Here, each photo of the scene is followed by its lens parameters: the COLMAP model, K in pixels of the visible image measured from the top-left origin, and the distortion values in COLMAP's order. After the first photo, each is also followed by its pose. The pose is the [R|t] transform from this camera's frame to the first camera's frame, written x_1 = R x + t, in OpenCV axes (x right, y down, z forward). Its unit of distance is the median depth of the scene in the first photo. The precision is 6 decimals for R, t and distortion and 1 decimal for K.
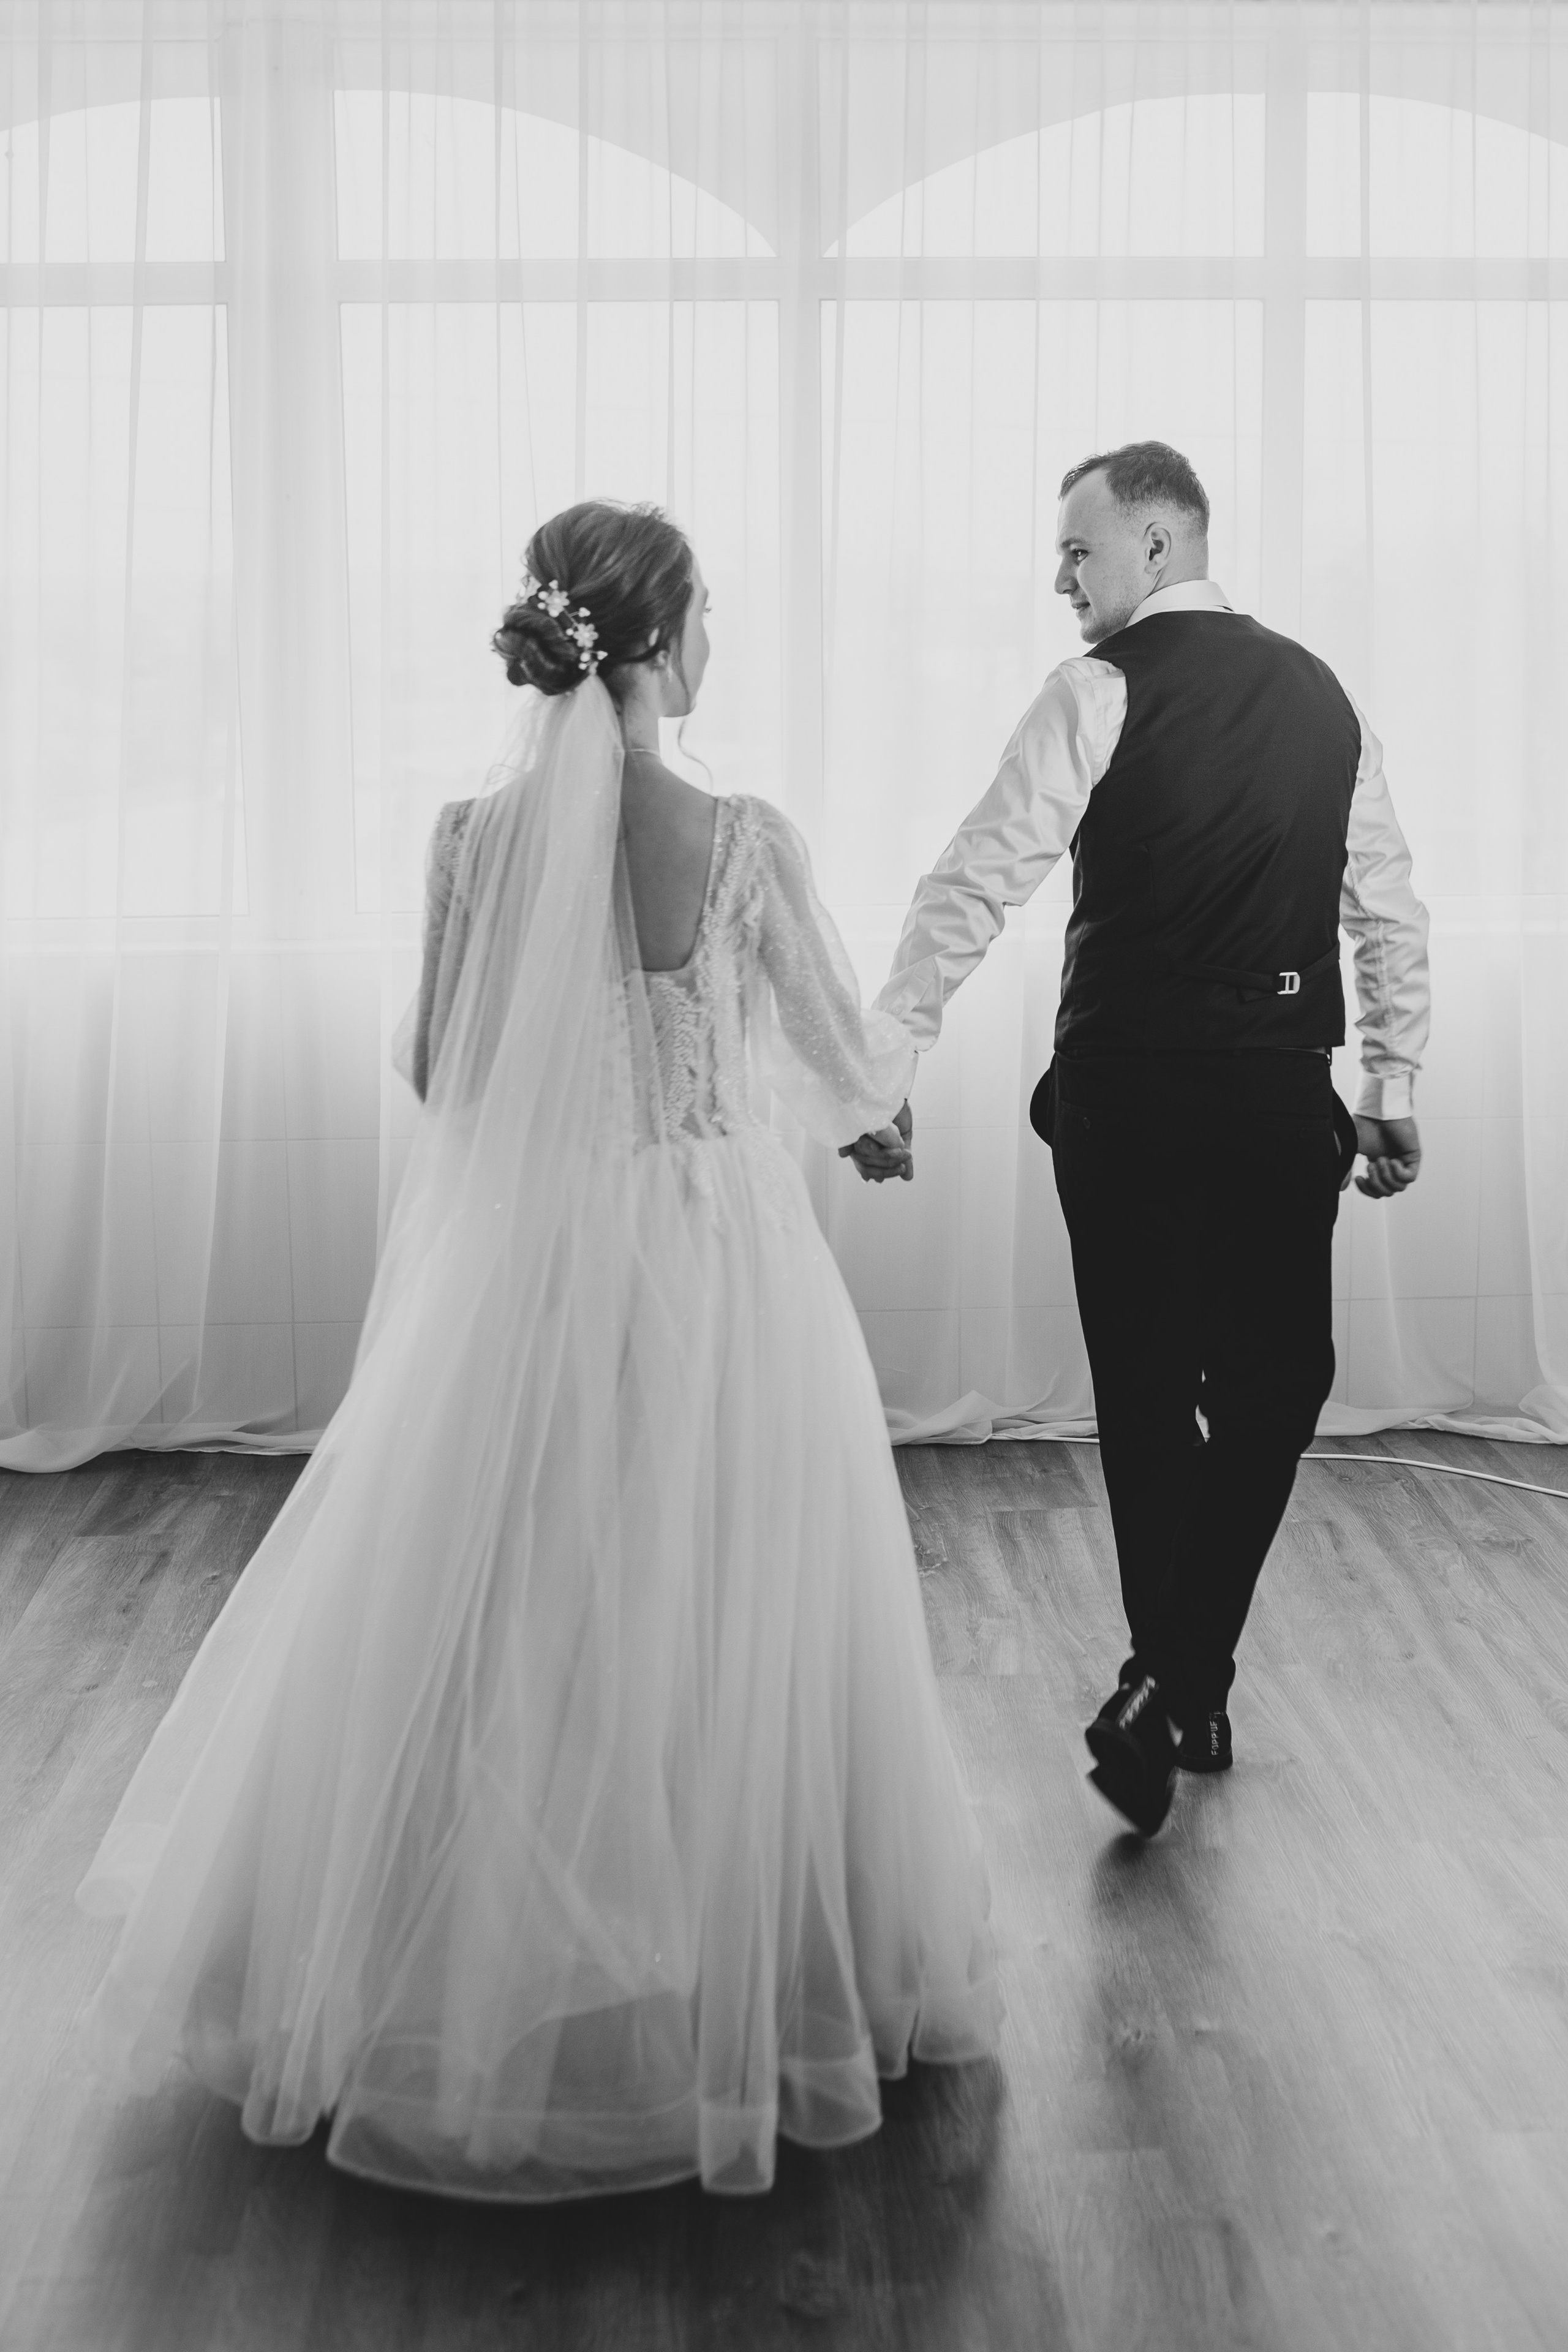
lens RADIAL K [[2319.5, 0, 784.3], [0, 2319.5, 1072.6], [0, 0, 1]] dist [-0.000801, 0.001720]
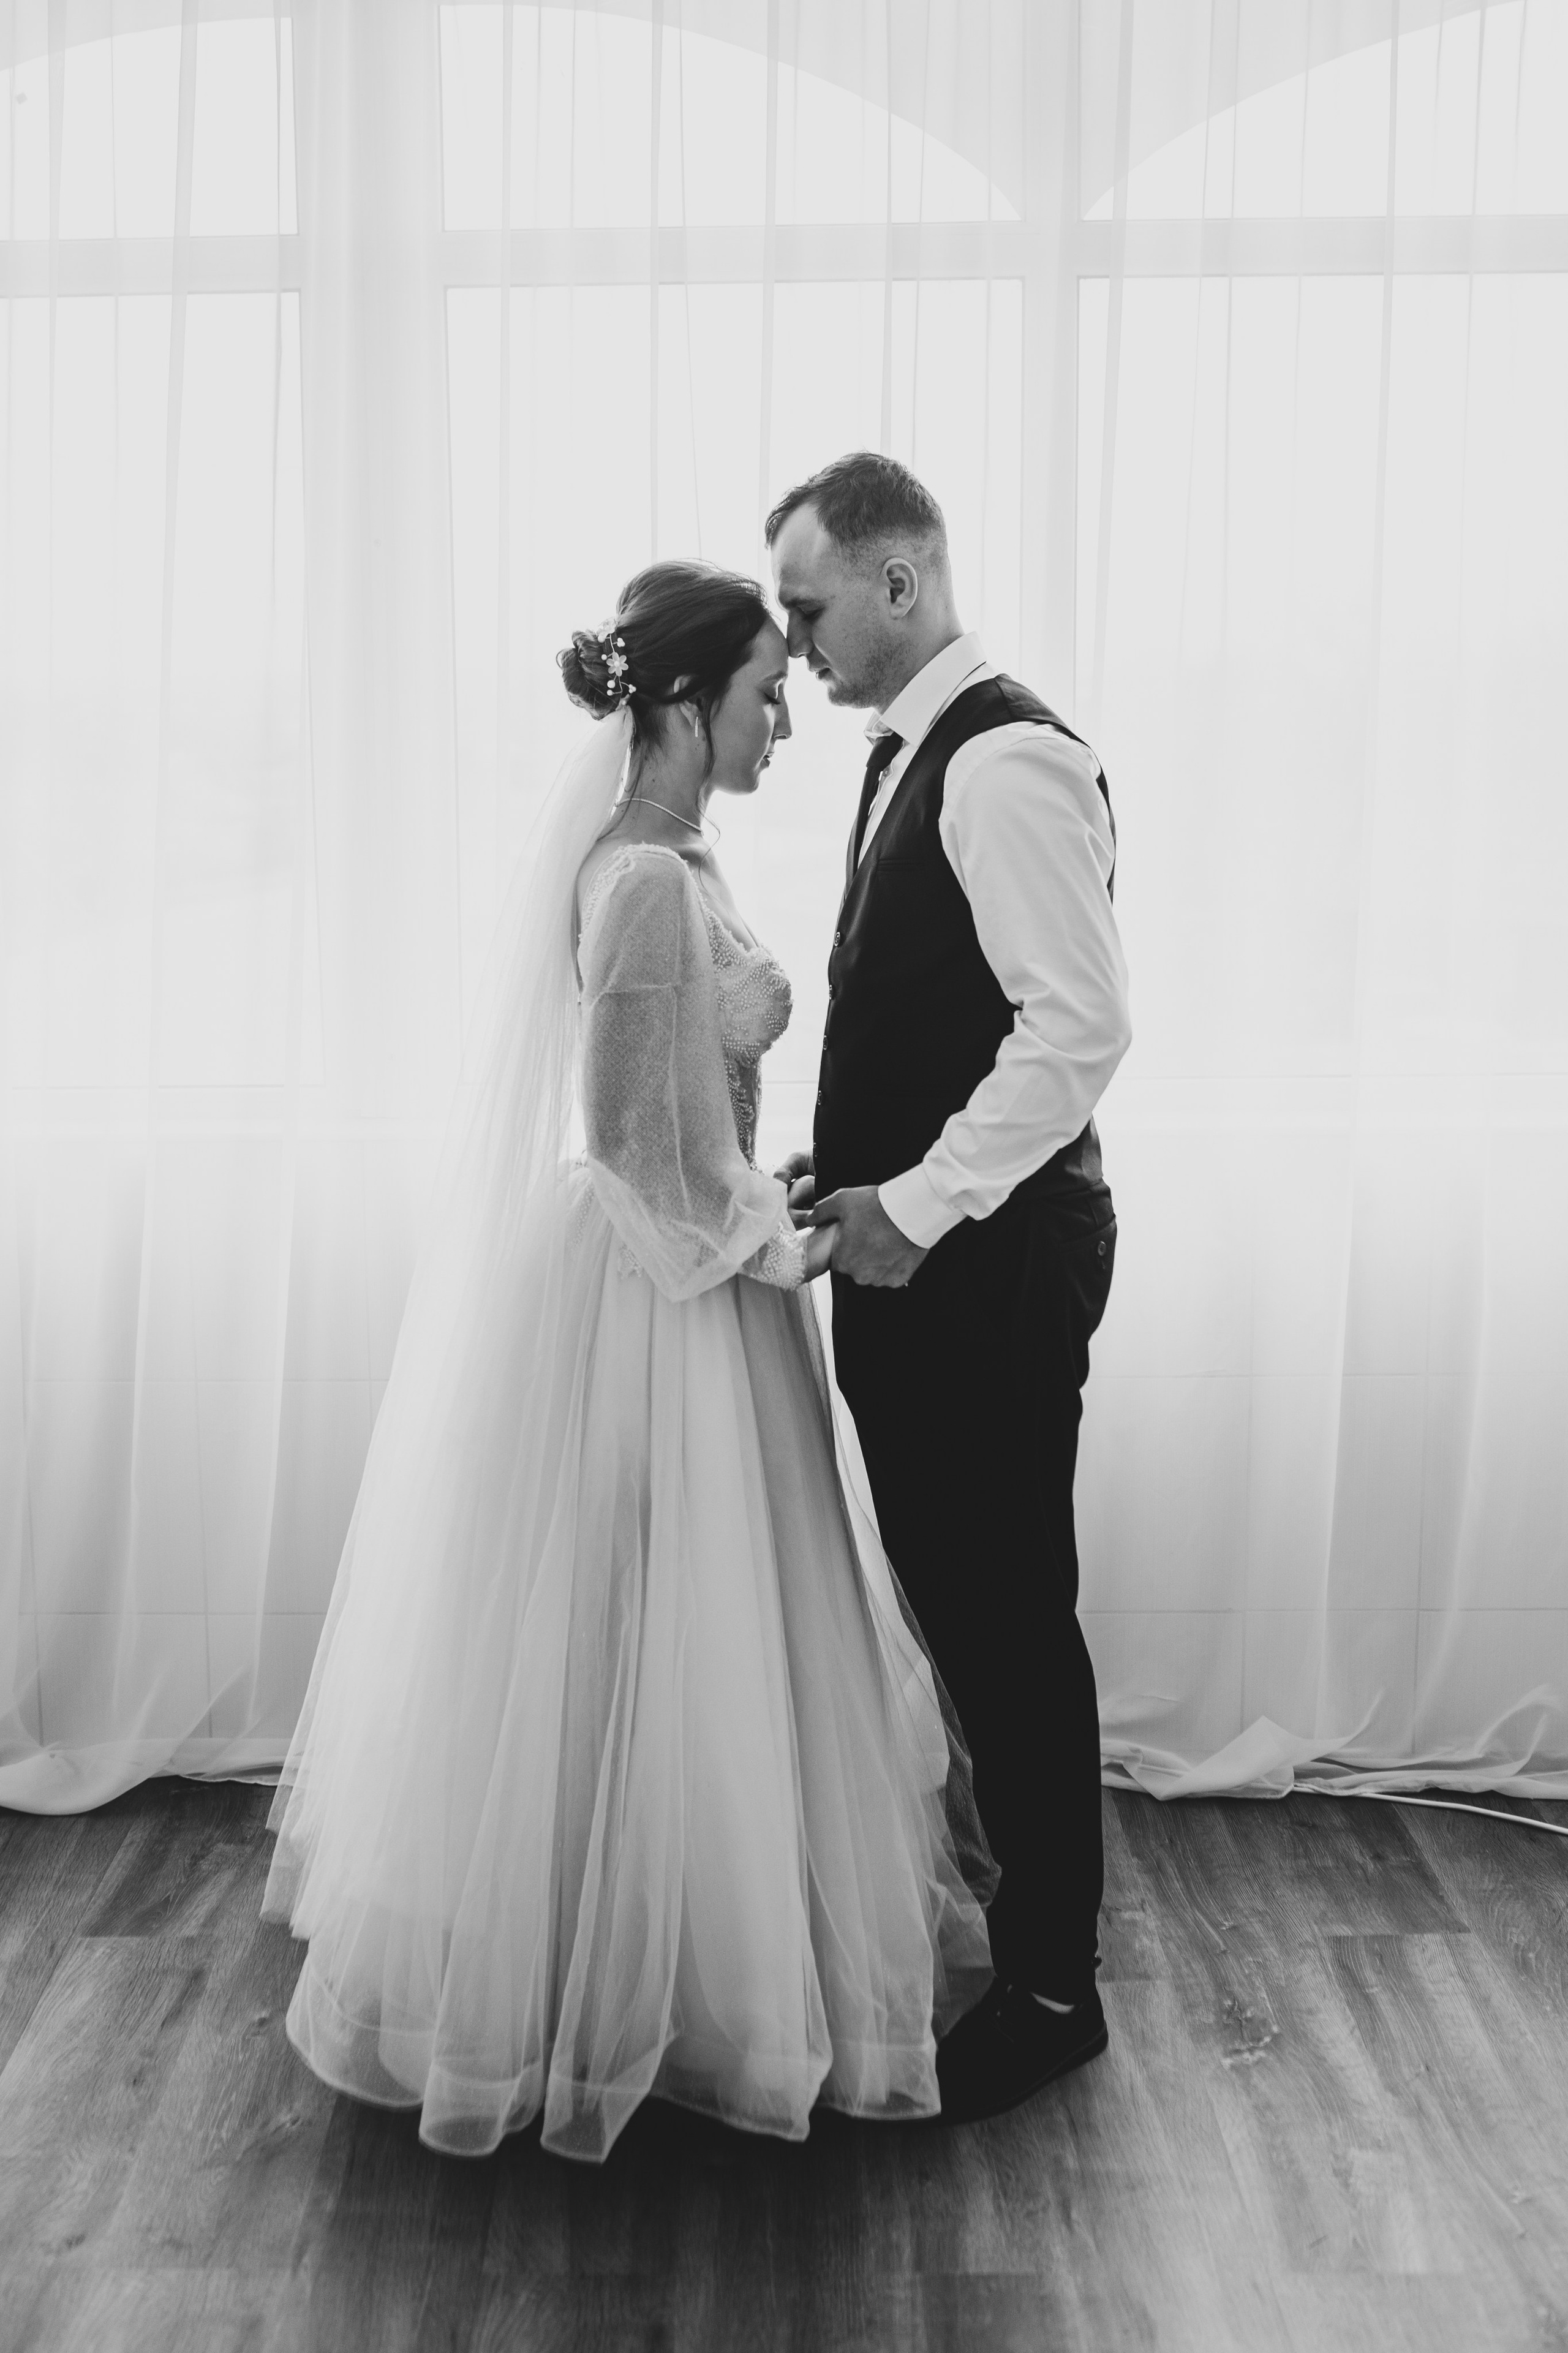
lens RADIAL K [[2296.9, 0, 784.0], [0, 2296.9, 1176.5], [0, 0, 1]] dist [0.007367, 0.016173]
pose [[0.999064, 0.007734, -0.042553, -0.049640], [-0.007607, 0.999966, 0.003127, -0.048790], [0.042575, -0.002800, 0.999089, 0.267323]]
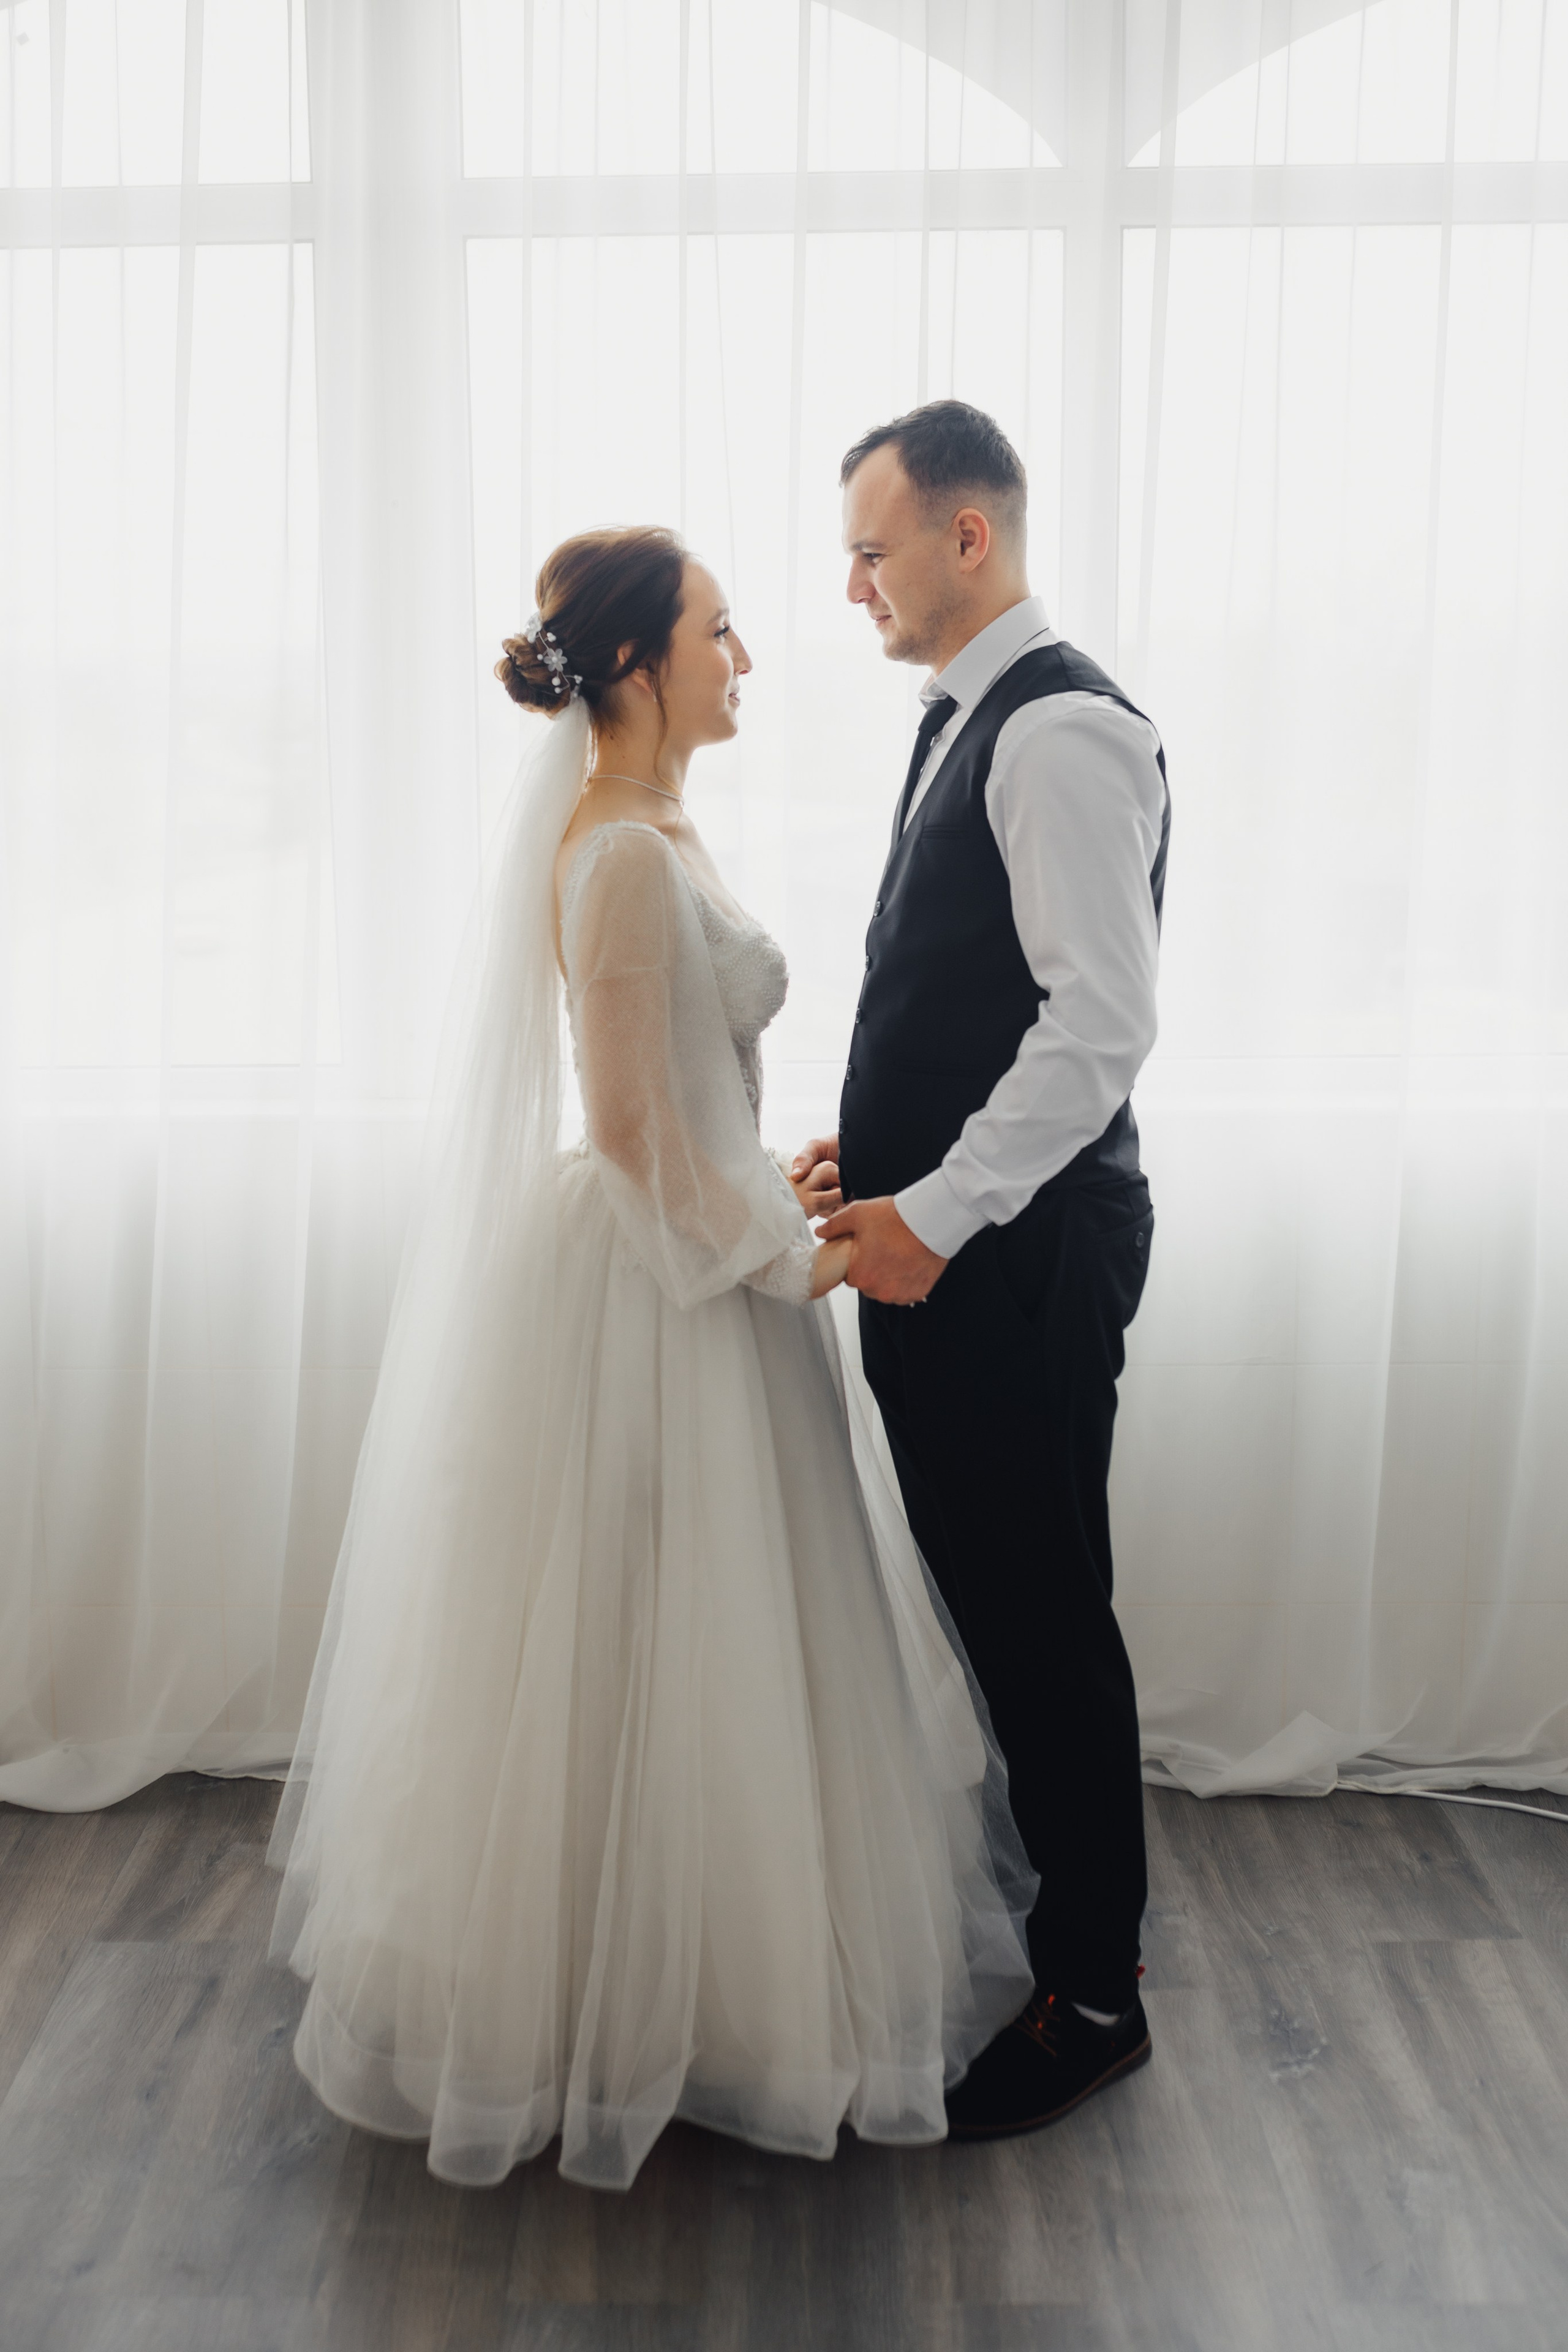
lens RADIAL K [[2291.9, 0, 806.1], [0, 2291.9, 1167.1], [0, 0, 1]] dist [0.009920, 0.022864]
pose [[0.999084, 0.007628, -0.042118, -0.053835], [-0.007109, 0.999897, 0.012457, -0.053200], [0.042209, -0.012146, 0.999035, 0.290052]]
